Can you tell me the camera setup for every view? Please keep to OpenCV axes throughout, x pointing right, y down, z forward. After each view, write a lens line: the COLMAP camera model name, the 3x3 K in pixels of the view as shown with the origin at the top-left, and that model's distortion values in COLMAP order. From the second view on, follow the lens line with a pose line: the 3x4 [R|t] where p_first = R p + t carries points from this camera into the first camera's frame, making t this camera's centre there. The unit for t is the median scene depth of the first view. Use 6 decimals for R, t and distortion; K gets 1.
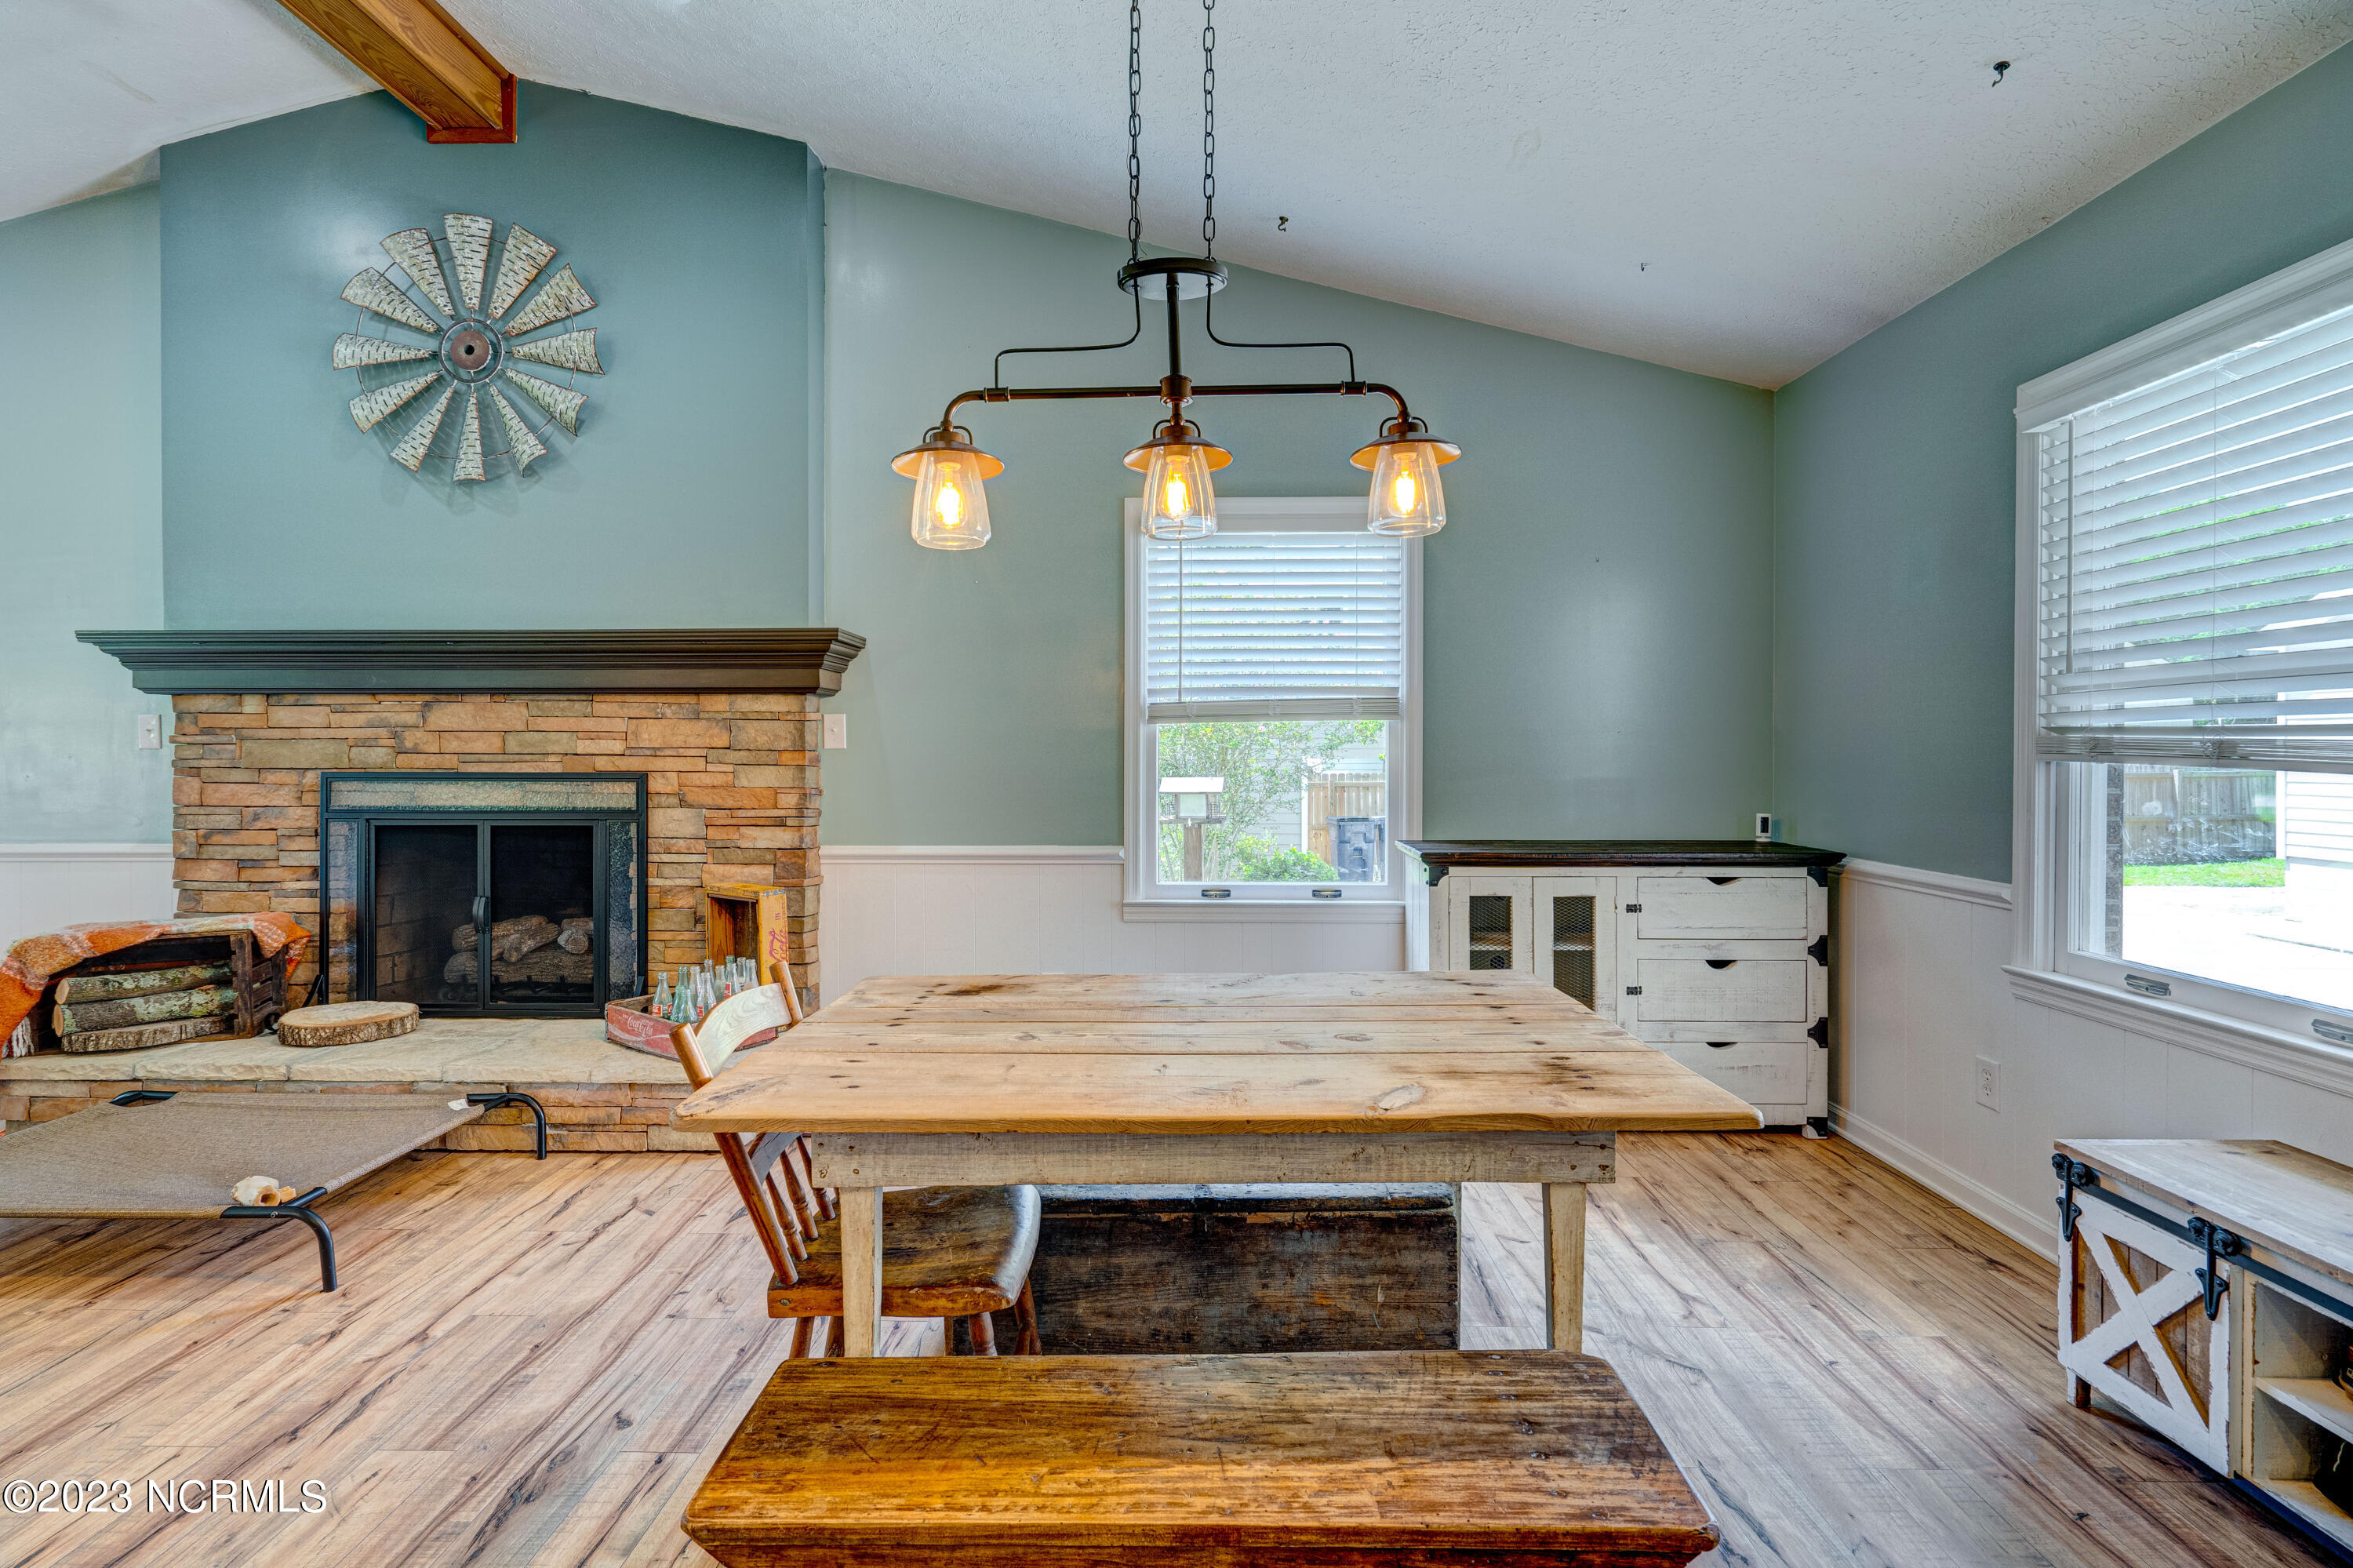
lens RADIAL K [[1084.4, 0, 1181.8], [0, 1084.4, 771.8], [0, 0, 1]] dist [-0.008266, 0.002119]
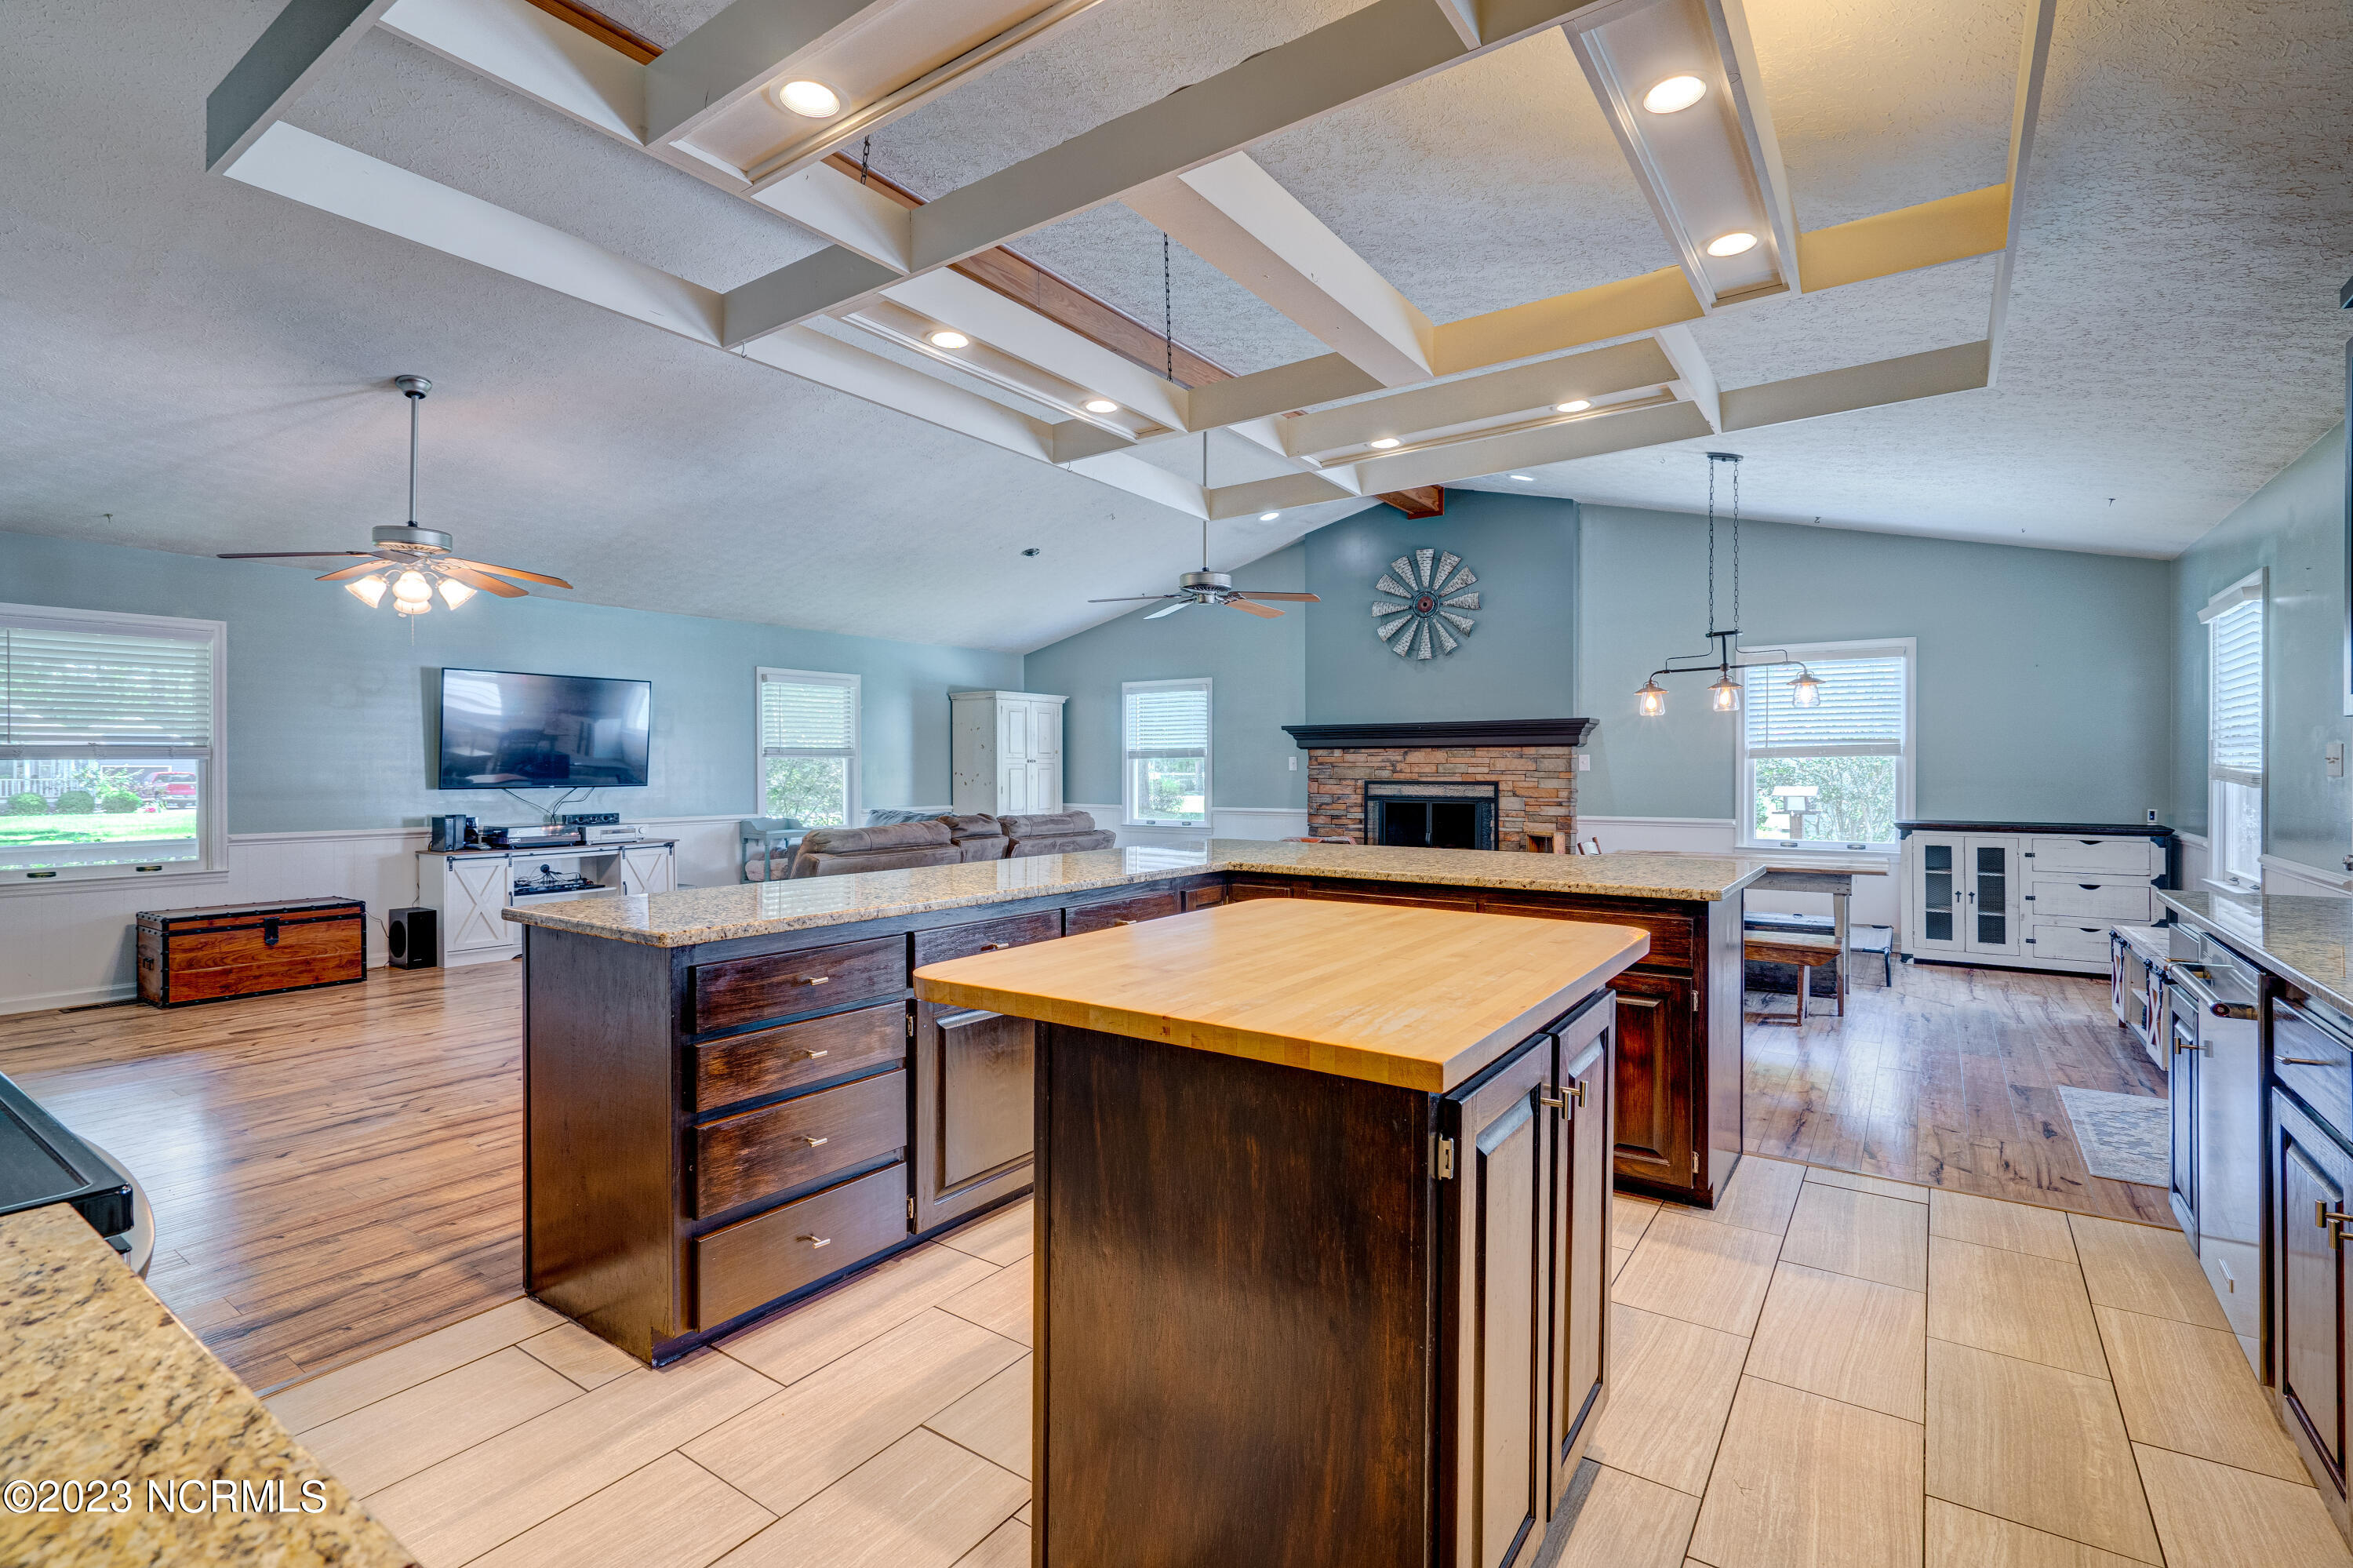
lens RADIAL K [[1084.4, 0, 1132.4], [0, 1084.4, 772.4], [0, 0, 1]] dist [-0.008266, 0.002119]
pose [[0.809530, 0.000974, -0.587077, 0.224459], [-0.007317, 0.999938, -0.008430, 0.006855], [0.587033, 0.011120, 0.809487, -1.313986]]
